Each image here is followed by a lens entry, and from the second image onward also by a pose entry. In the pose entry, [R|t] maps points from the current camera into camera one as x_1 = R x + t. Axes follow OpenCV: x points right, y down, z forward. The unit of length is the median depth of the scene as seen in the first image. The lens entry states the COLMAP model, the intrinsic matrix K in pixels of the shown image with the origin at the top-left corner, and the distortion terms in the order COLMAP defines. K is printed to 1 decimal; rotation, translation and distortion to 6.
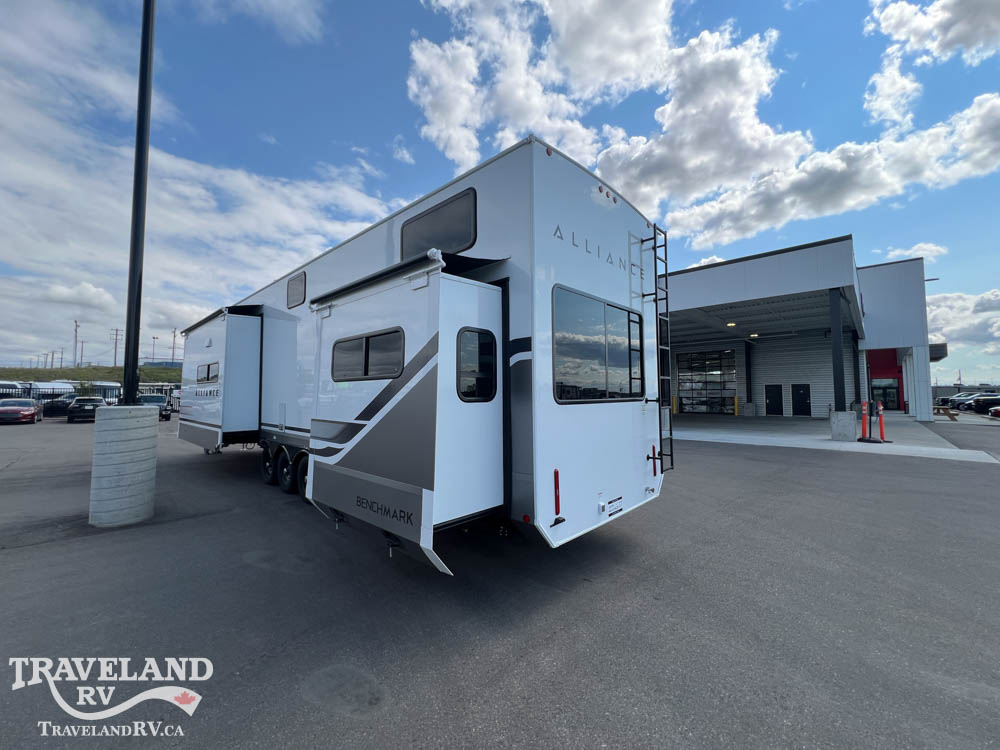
lens RADIAL K [[401.8, 0, 498.9], [0, 401.8, 371.9], [0, 0, 1]] dist [0.002834, 0.000135]
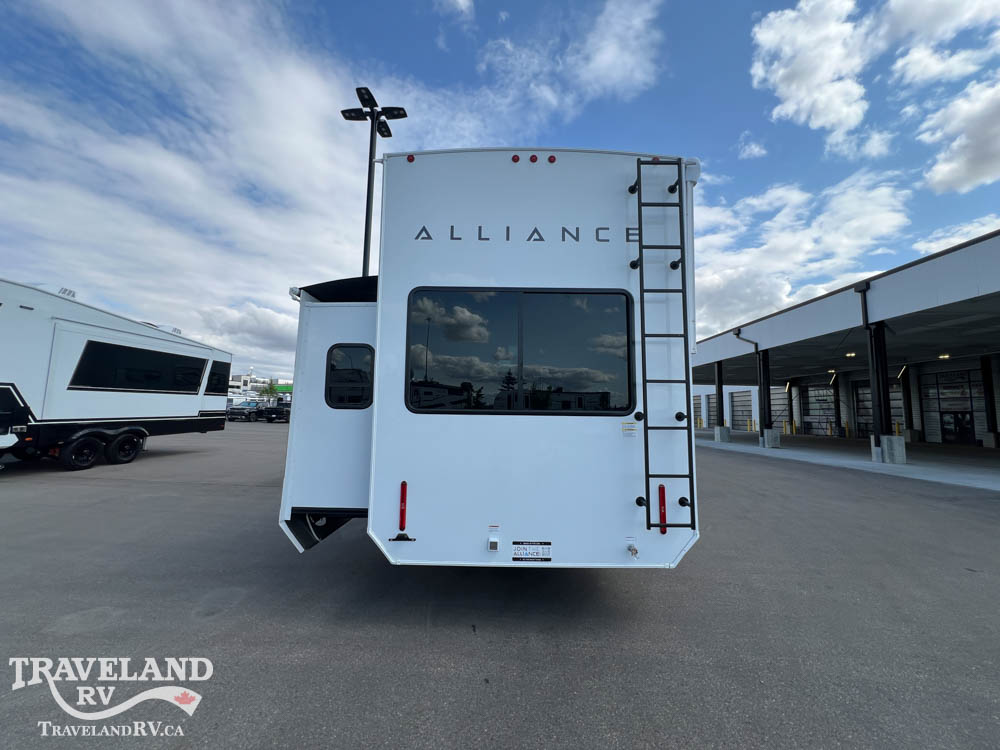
lens RADIAL K [[398.8, 0, 502.2], [0, 398.8, 373.0], [0, 0, 1]] dist [-0.001611, 0.000016]
pose [[0.682997, -0.057666, -0.728142, 0.993891], [0.018810, 0.997937, -0.061388, 0.049125], [0.730179, 0.028231, 0.682672, 0.518935]]
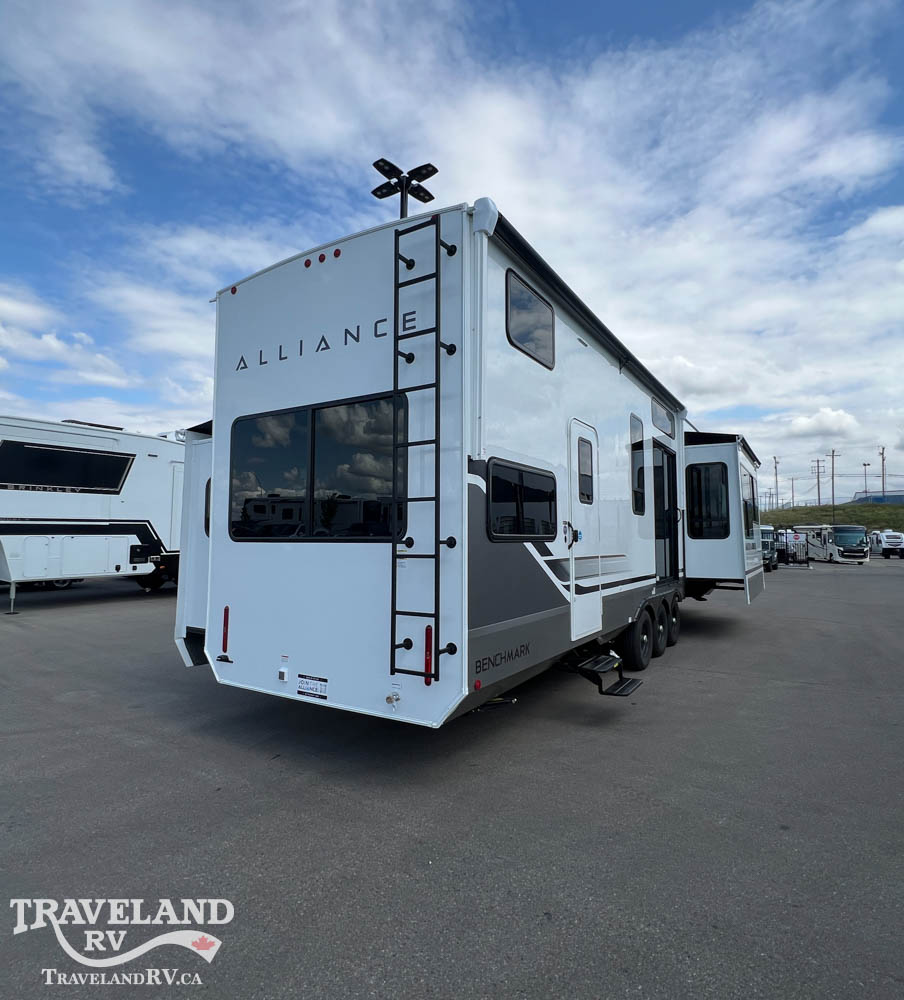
lens RADIAL K [[582.3, 0, 457.8], [0, 582.3, 495.0], [0, 0, 1]] dist [-0.000727, -0.003388]
pose [[0.190631, -0.068759, -0.979251, 1.671853], [0.045517, 0.997090, -0.061151, 0.081451], [0.980606, -0.032915, 0.193206, 1.285306]]
